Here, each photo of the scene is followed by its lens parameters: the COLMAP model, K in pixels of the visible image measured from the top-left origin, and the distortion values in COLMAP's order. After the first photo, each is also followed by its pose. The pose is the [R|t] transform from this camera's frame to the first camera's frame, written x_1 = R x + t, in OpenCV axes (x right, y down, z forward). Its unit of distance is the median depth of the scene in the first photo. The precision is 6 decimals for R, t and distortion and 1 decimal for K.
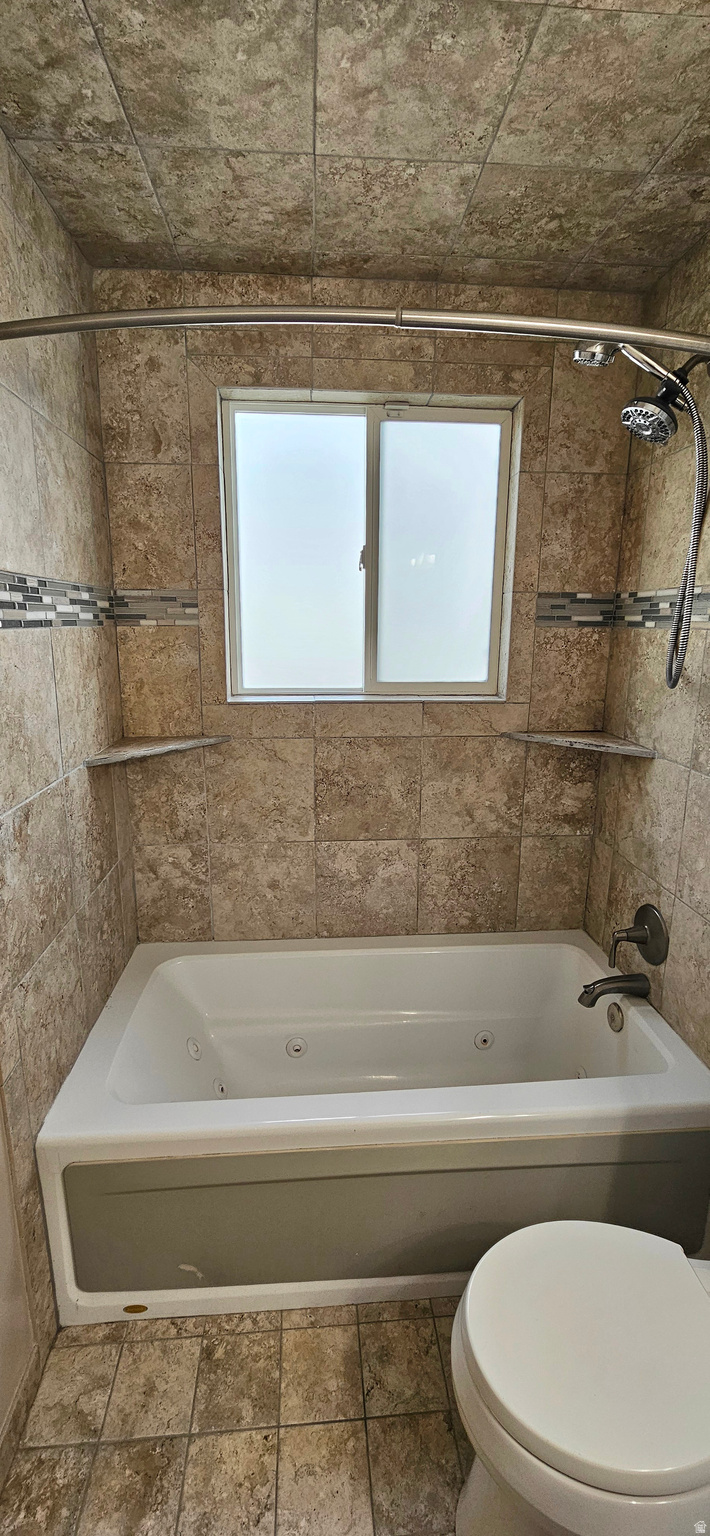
lens RADIAL K [[638.8, 0, 355.0], [0, 638.8, 768.0], [0, 0, 1]] dist [-0.002603, -0.000023]
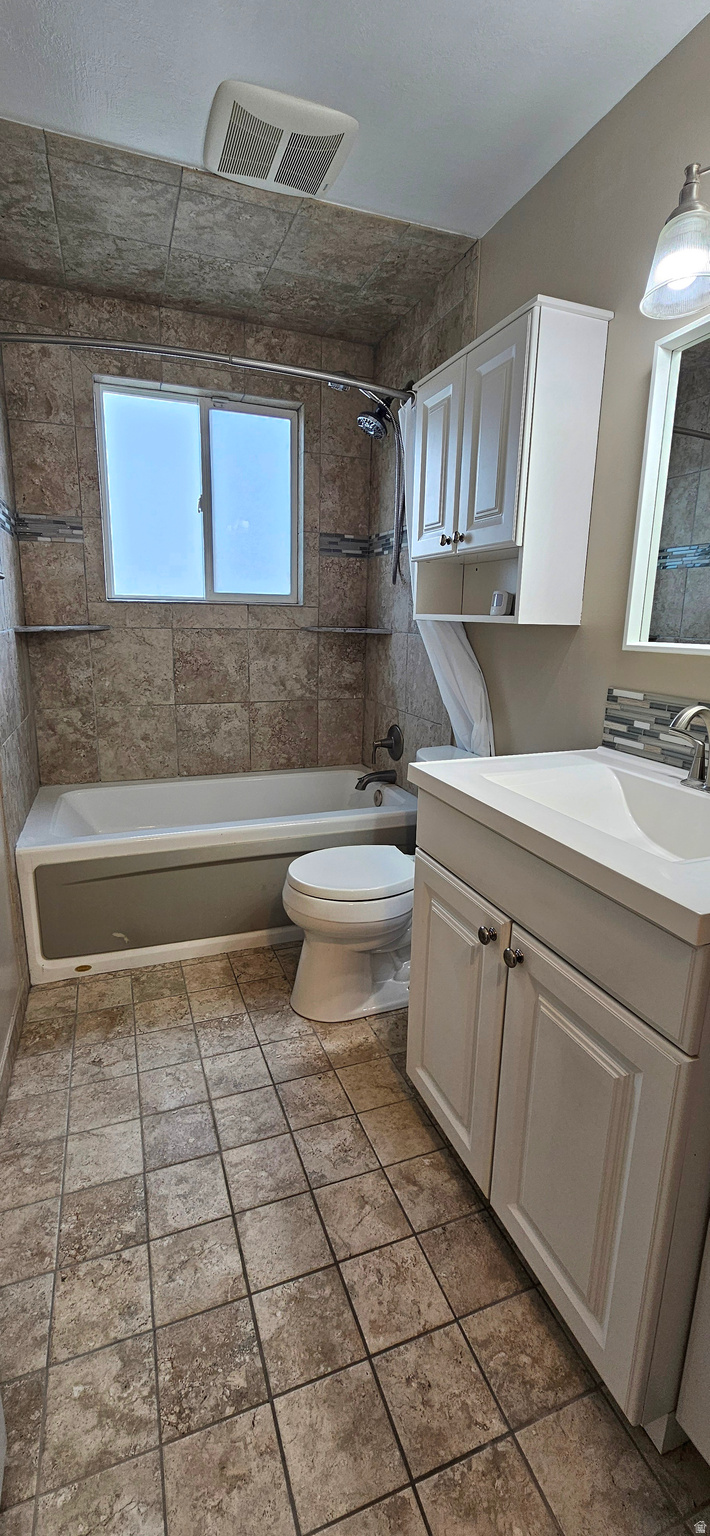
lens RADIAL K [[638.8, 0, 355.0], [0, 638.8, 768.0], [0, 0, 1]] dist [-0.002603, -0.000023]
pose [[0.959939, -0.049654, 0.275775, -0.086030], [0.046208, 0.998751, 0.018985, 0.274529], [-0.276374, -0.005481, 0.961035, -0.518626]]
